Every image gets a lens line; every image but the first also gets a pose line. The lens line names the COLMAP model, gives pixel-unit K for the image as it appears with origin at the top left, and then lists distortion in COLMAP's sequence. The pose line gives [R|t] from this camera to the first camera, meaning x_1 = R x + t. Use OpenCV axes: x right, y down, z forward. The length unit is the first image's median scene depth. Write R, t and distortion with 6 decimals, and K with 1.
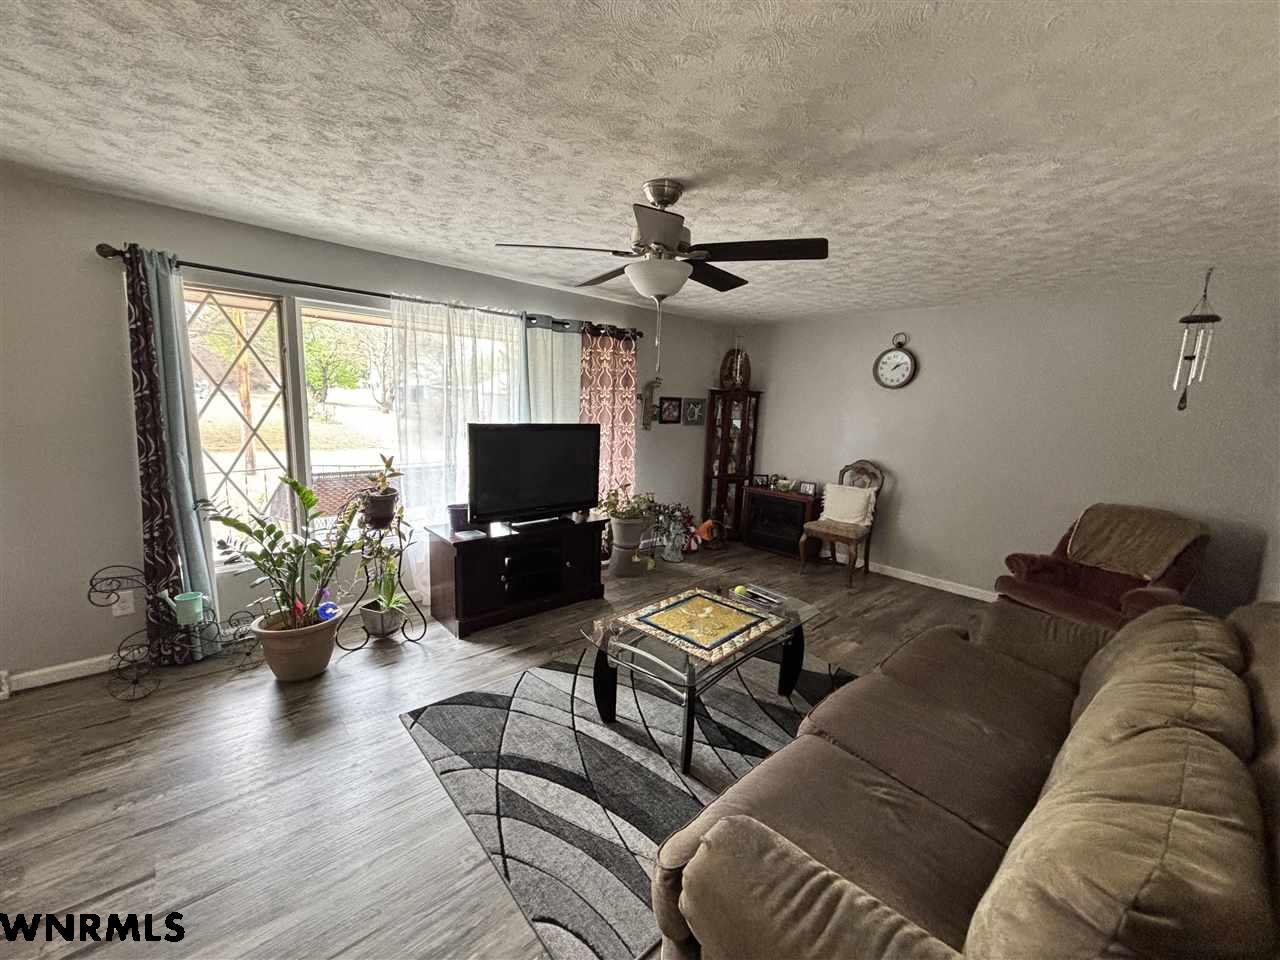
lens RADIAL K [[516.0, 0, 634.8], [0, 516.0, 481.6], [0, 0, 1]] dist [-0.001698, -0.000154]
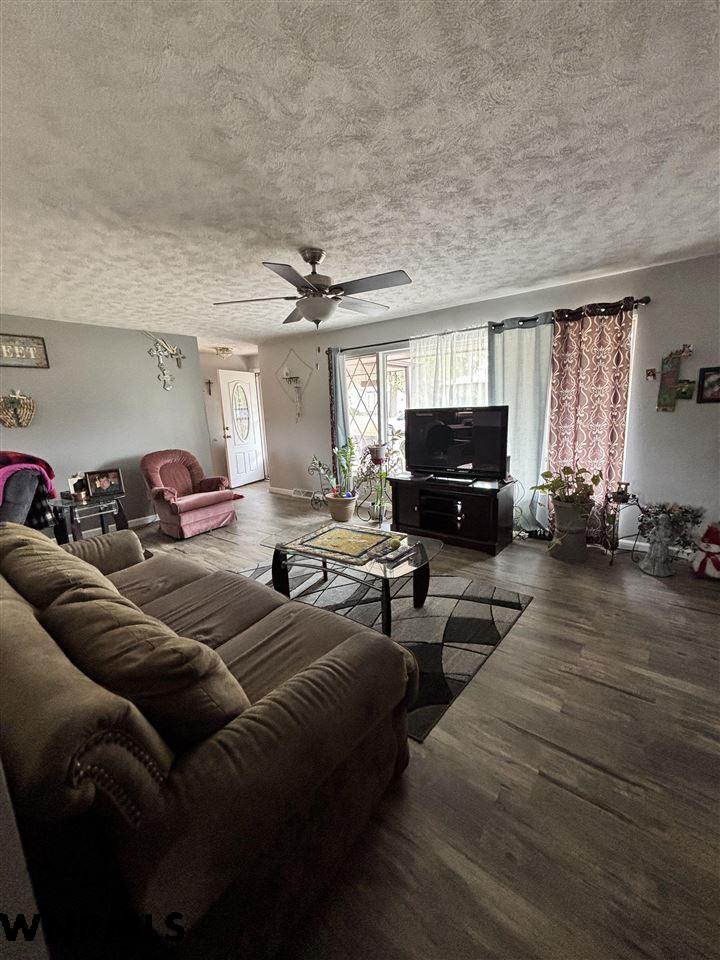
lens RADIAL K [[387.0, 0, 357.5], [0, 387.0, 481.0], [0, 0, 1]] dist [-0.001698, -0.000154]
pose [[0.156264, 0.134850, -0.978467, 1.090930], [-0.109492, 0.986896, 0.118525, -0.019821], [0.981628, 0.088613, 0.168981, 0.803259]]
